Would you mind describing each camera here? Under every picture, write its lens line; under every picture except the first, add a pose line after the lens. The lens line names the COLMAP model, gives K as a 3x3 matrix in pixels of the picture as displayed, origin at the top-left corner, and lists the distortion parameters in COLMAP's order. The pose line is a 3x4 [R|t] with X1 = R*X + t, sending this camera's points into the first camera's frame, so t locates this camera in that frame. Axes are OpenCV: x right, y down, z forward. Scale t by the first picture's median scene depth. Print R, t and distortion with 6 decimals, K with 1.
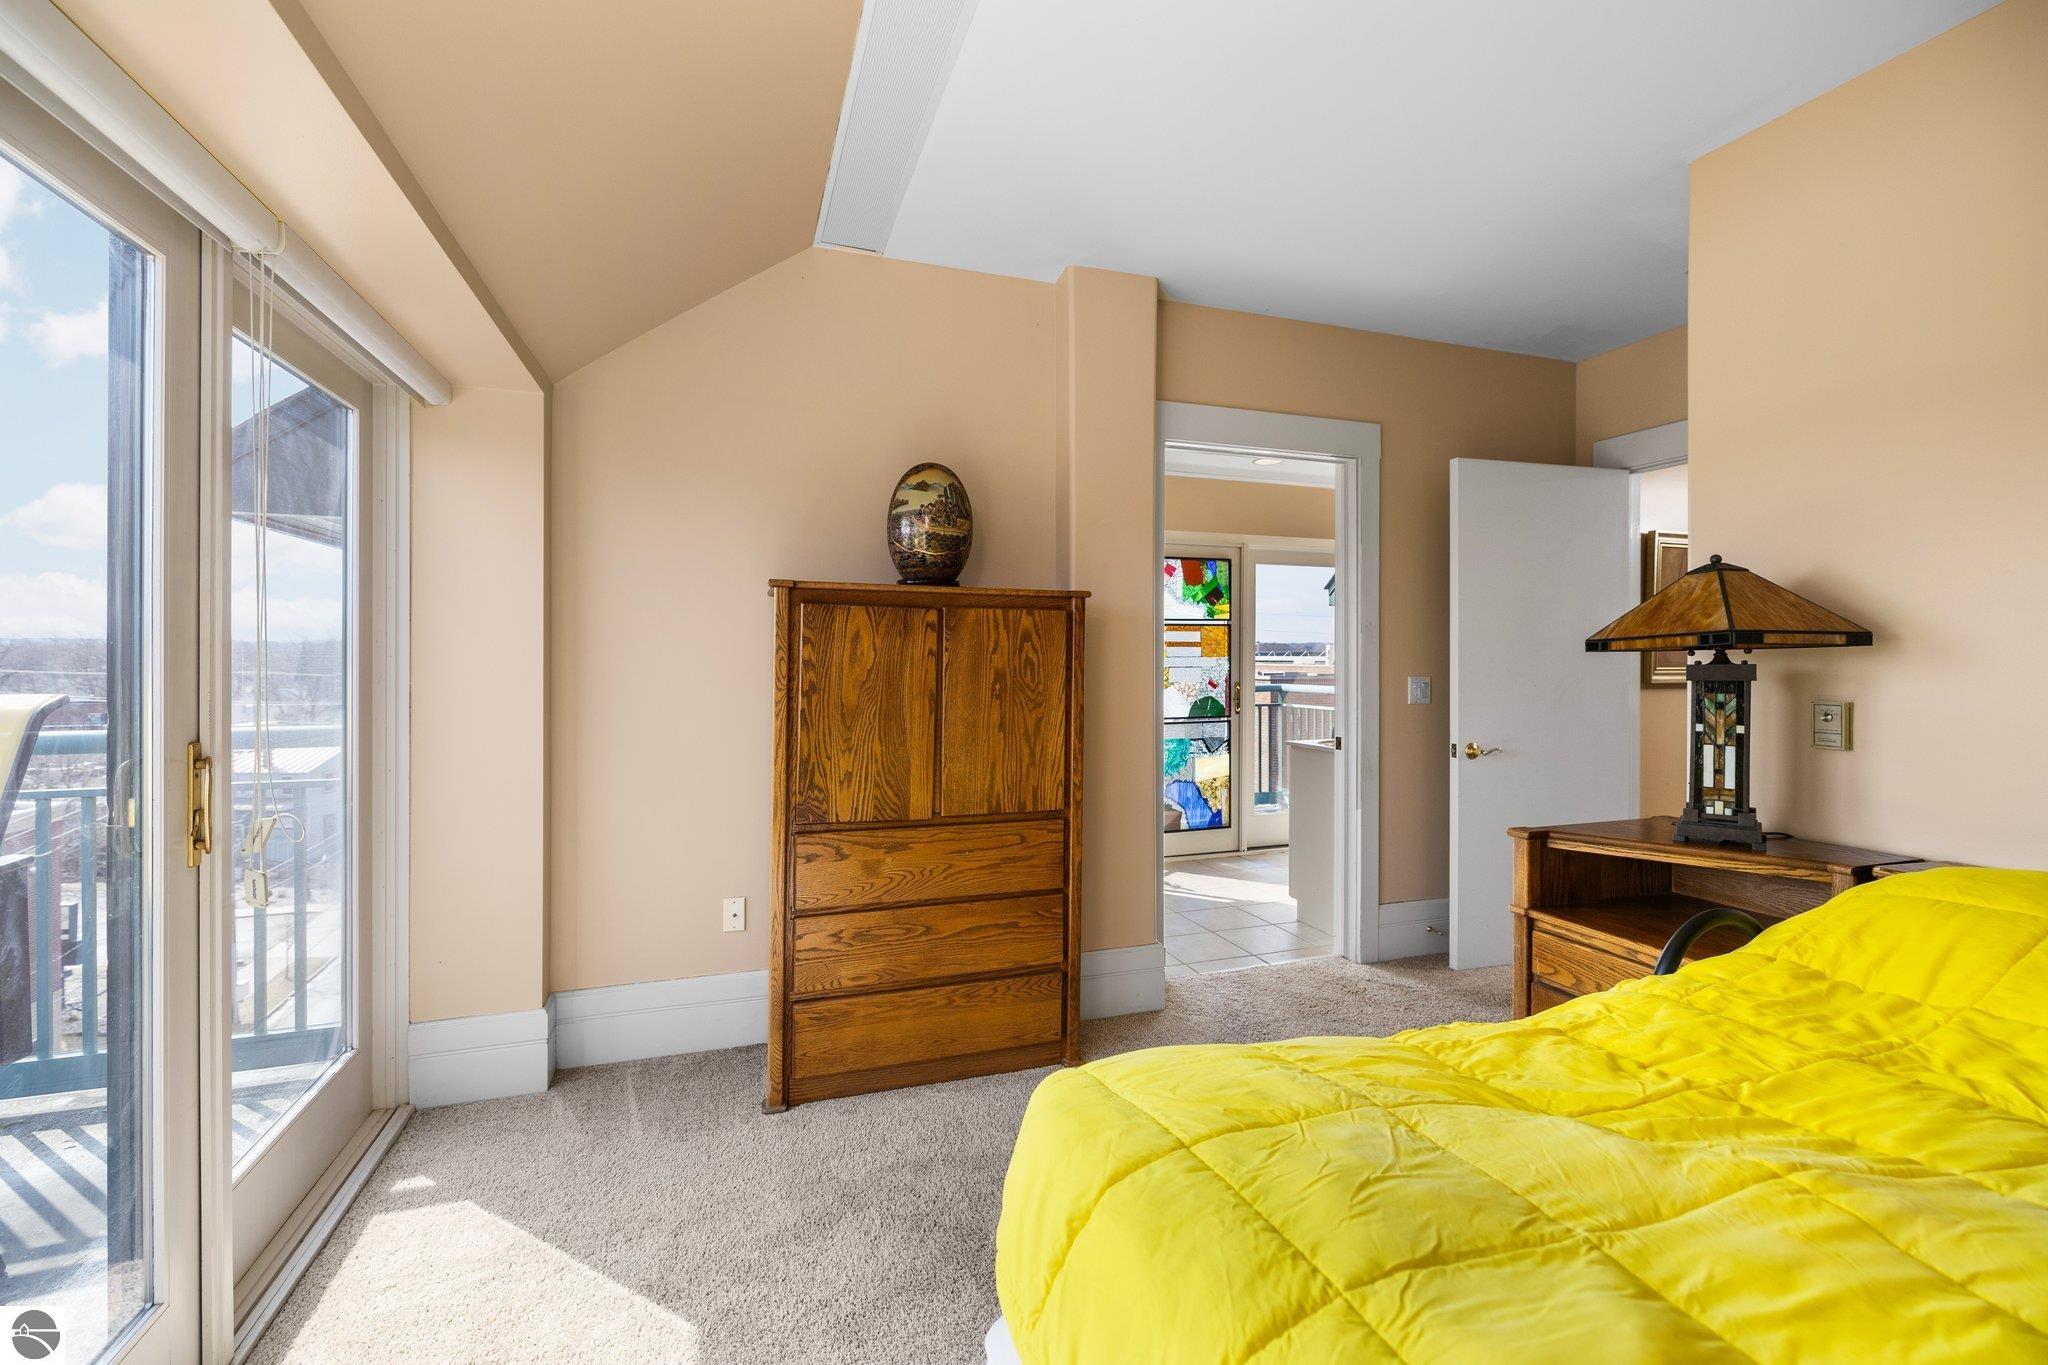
lens RADIAL K [[869.6, 0, 1005.7], [0, 869.6, 664.7], [0, 0, 1]] dist [0.000565, -0.000233]
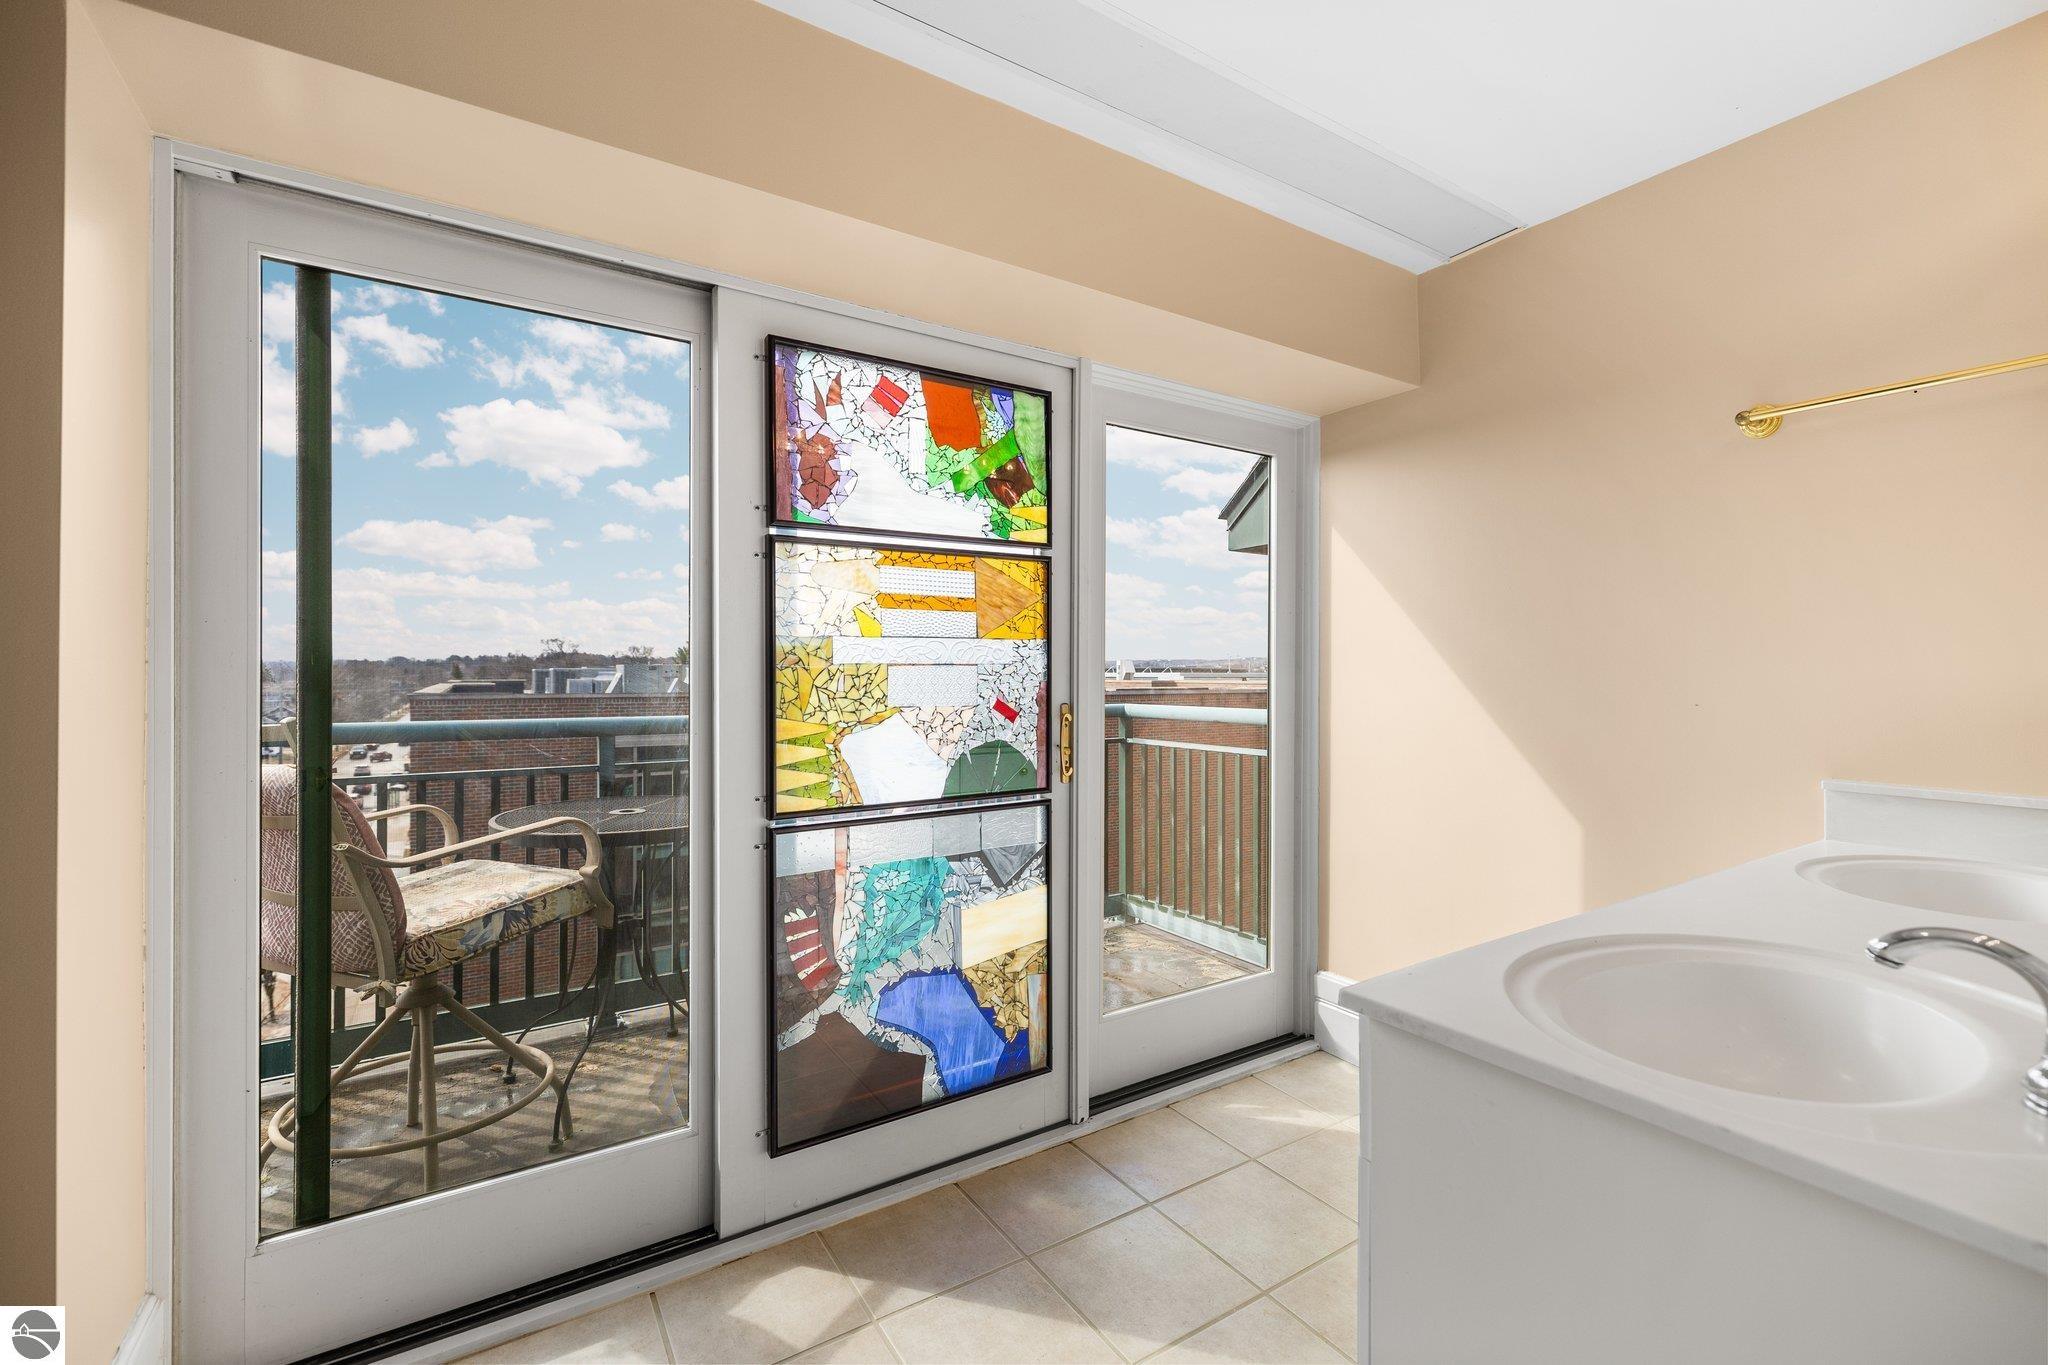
lens RADIAL K [[869.6, 0, 1013.2], [0, 869.6, 677.3], [0, 0, 1]] dist [0.000565, -0.000233]
pose [[0.972980, -0.000820, 0.230890, 0.152035], [0.002185, 0.999982, -0.005656, 0.010234], [-0.230881, 0.006007, 0.972963, 0.622864]]
